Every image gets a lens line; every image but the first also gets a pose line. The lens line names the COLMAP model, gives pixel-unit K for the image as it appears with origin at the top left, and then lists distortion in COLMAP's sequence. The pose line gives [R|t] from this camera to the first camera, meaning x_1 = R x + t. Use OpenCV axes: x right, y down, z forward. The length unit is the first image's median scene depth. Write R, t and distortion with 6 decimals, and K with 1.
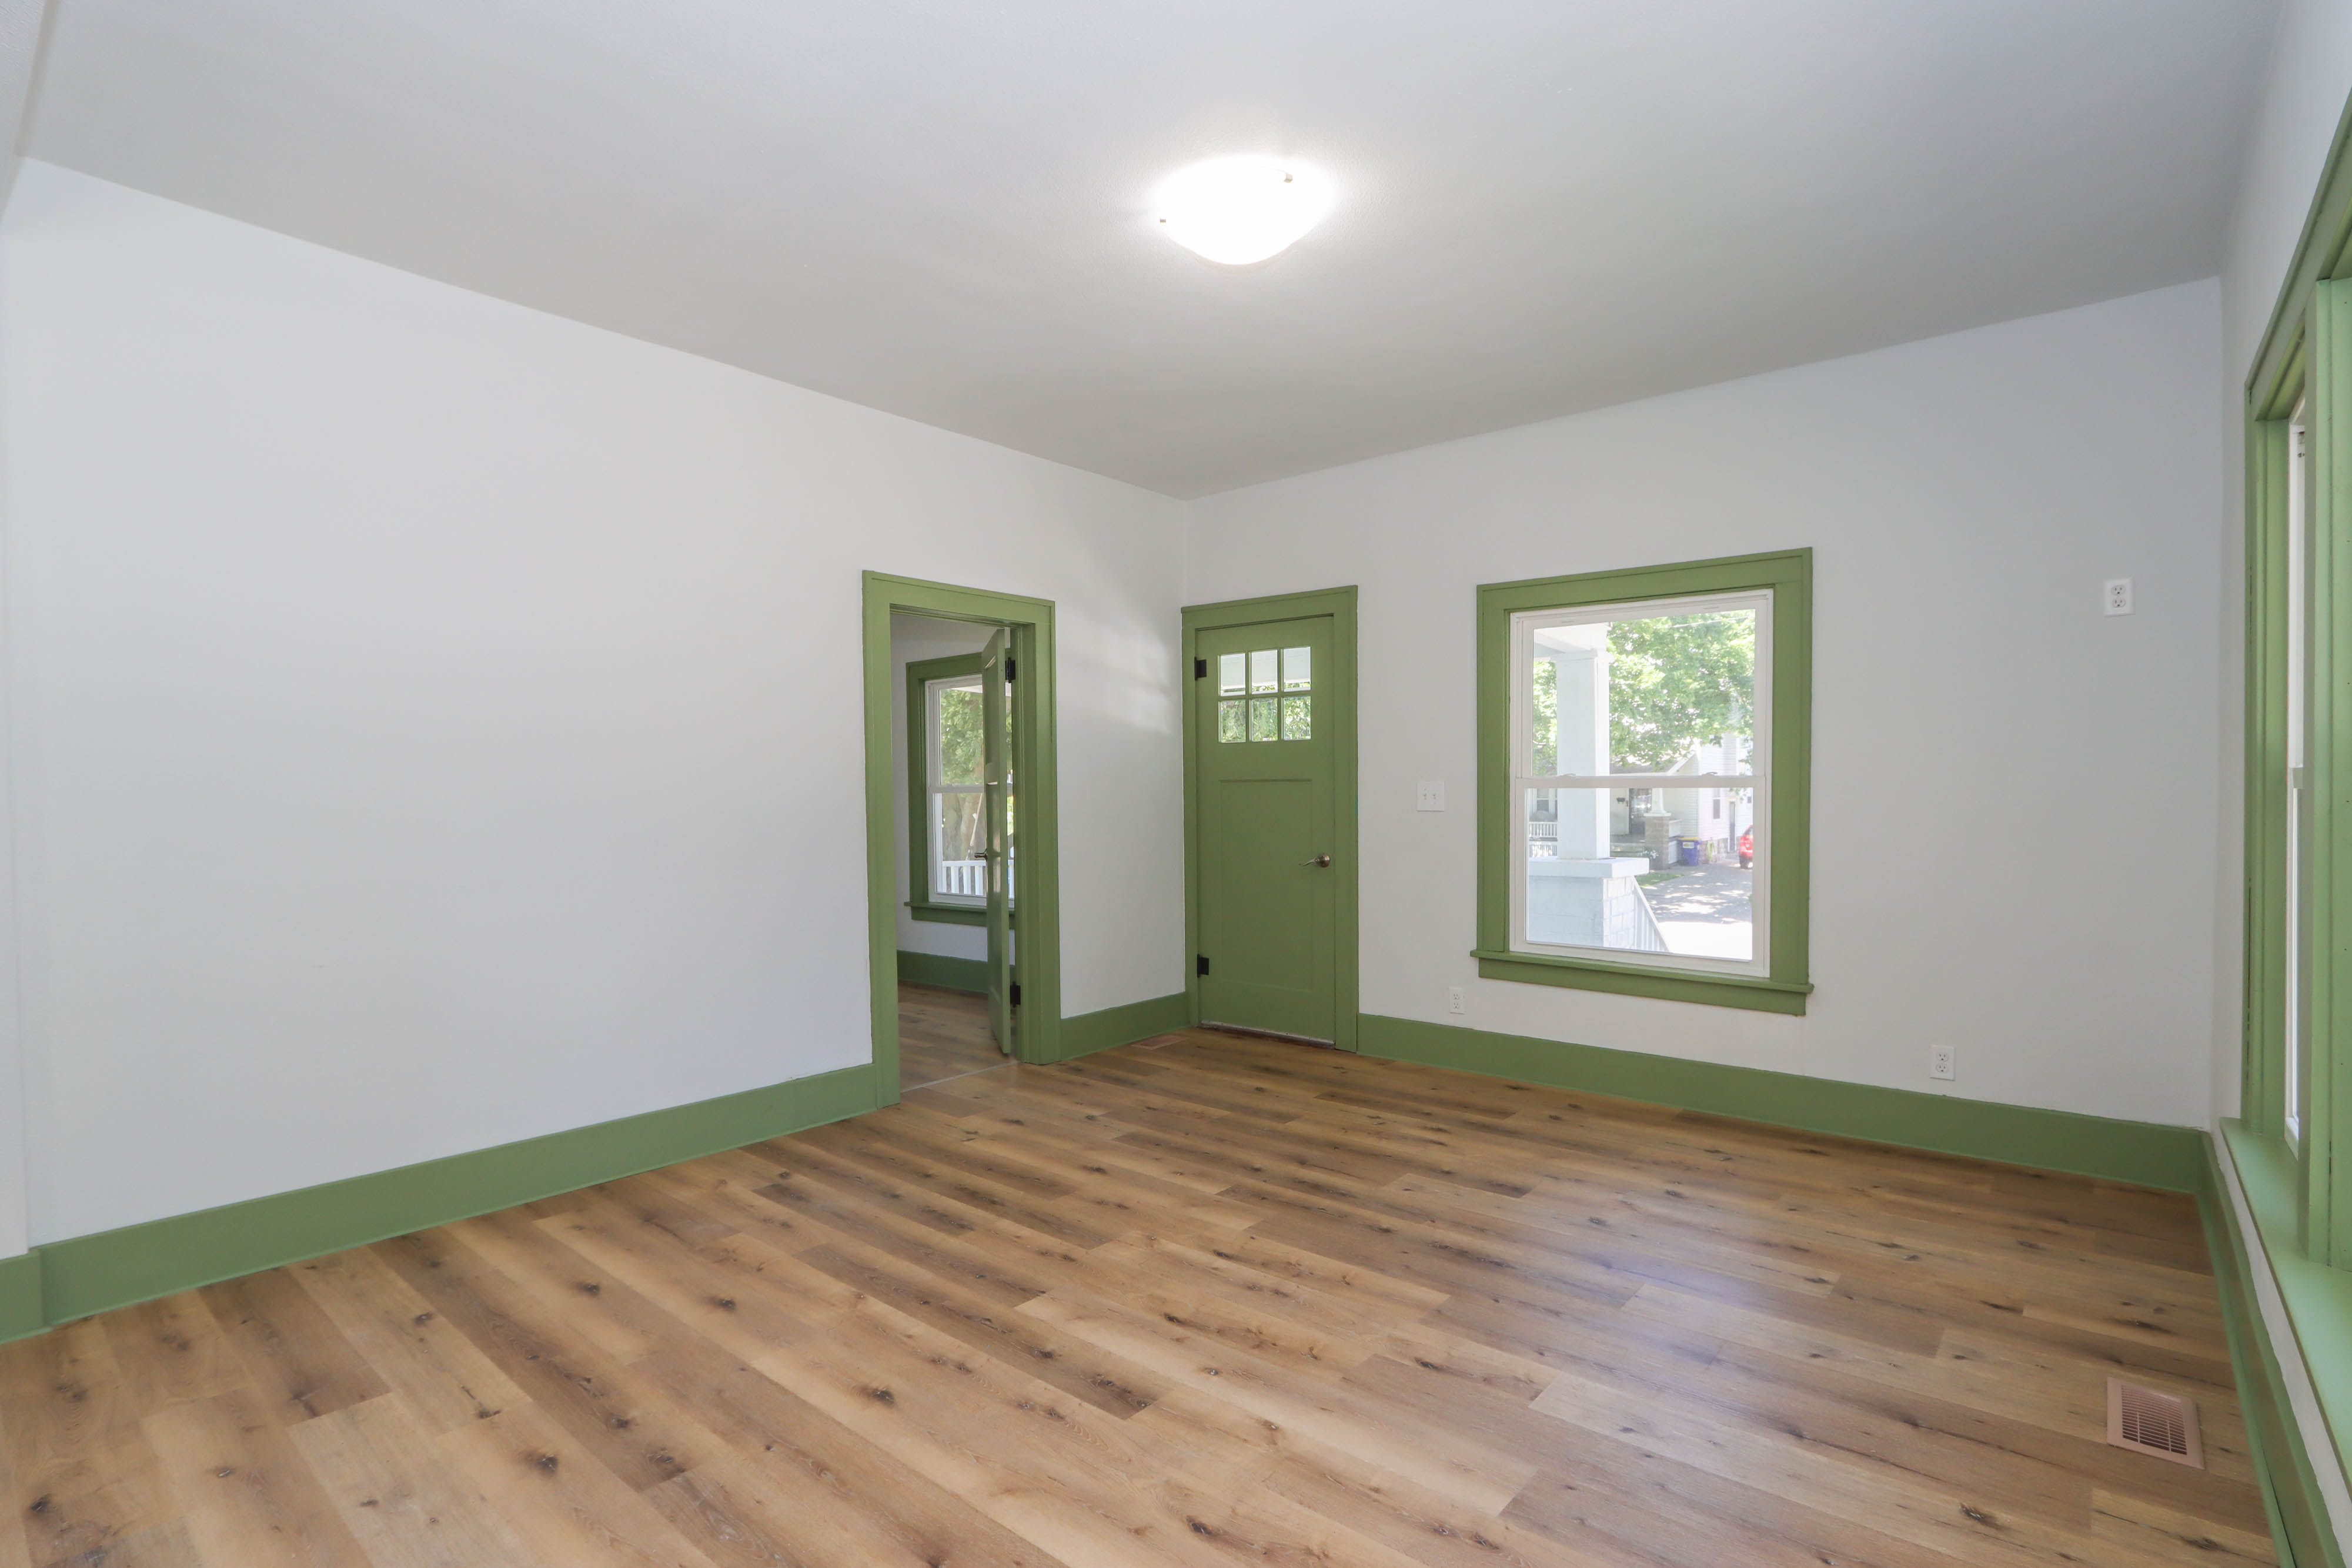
lens RADIAL K [[1120.0, 0, 1164.0], [0, 1120.0, 791.3], [0, 0, 1]] dist [-0.018306, 0.001470]
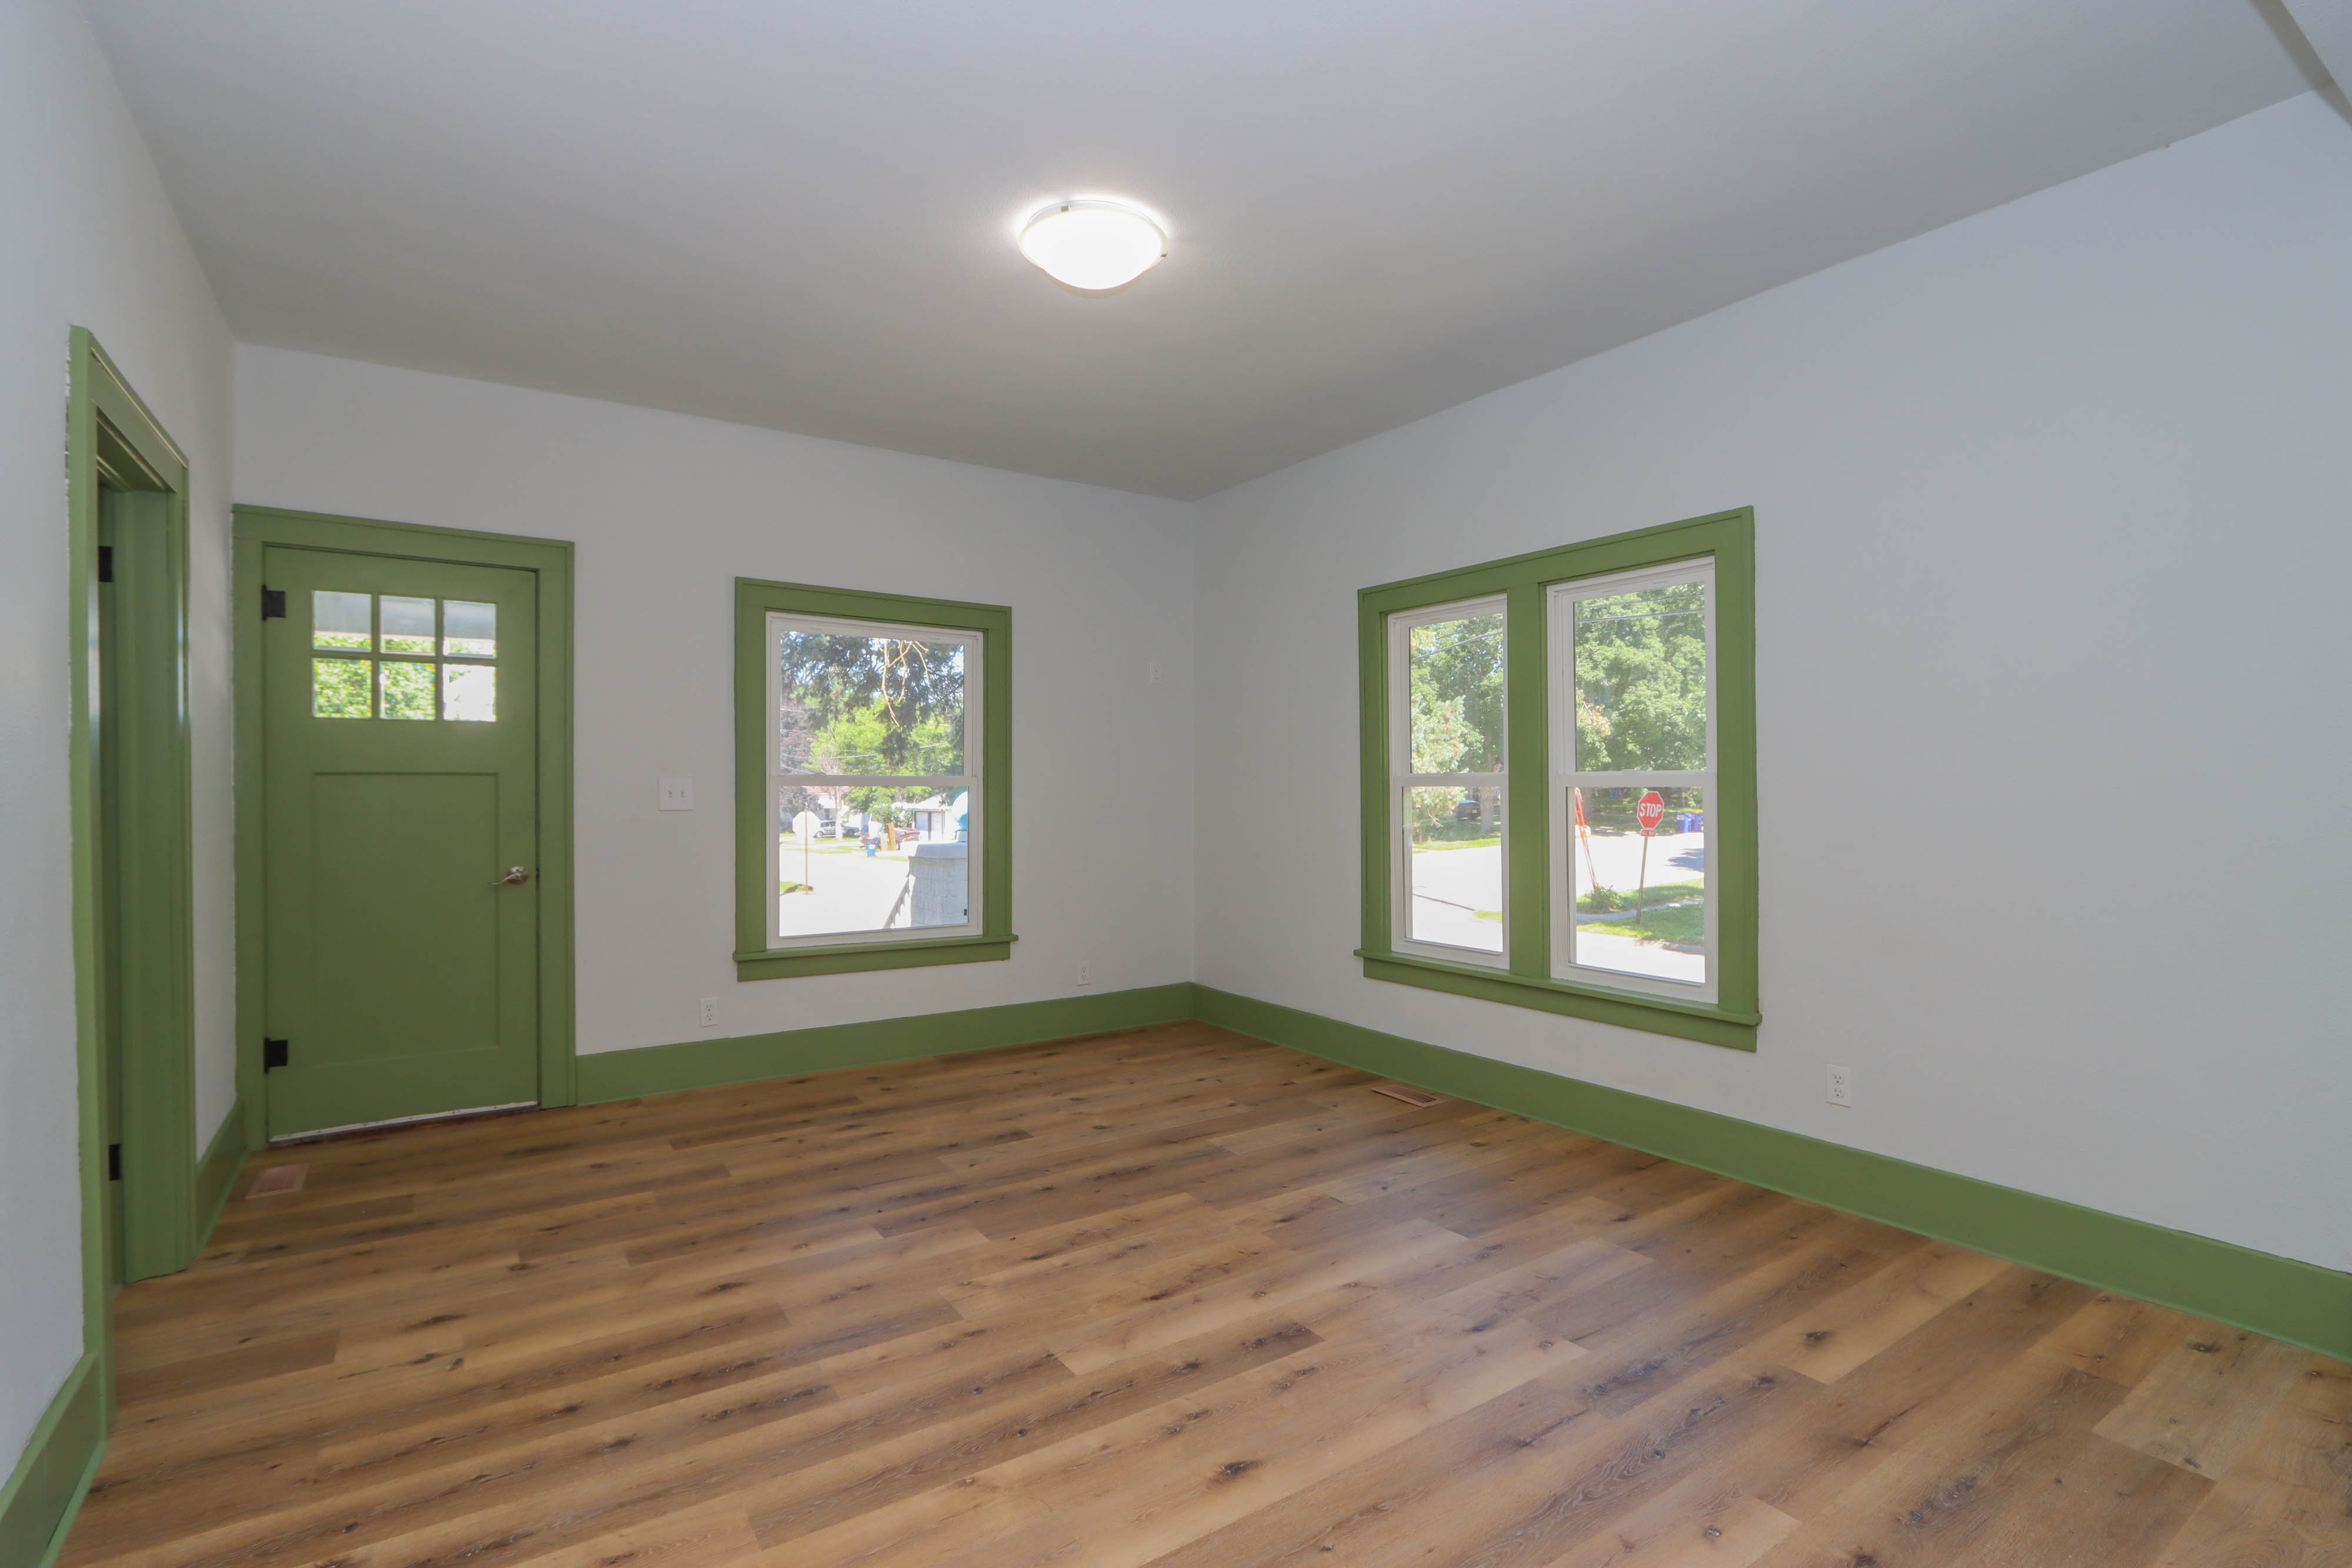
lens RADIAL K [[1088.7, 0, 1165.0], [0, 1088.7, 786.8], [0, 0, 1]] dist [-0.017469, 0.001040]
pose [[0.271008, 0.005410, 0.962562, -0.747649], [-0.000400, 0.999985, -0.005508, 0.002179], [-0.962577, 0.001108, 0.271006, 0.555939]]
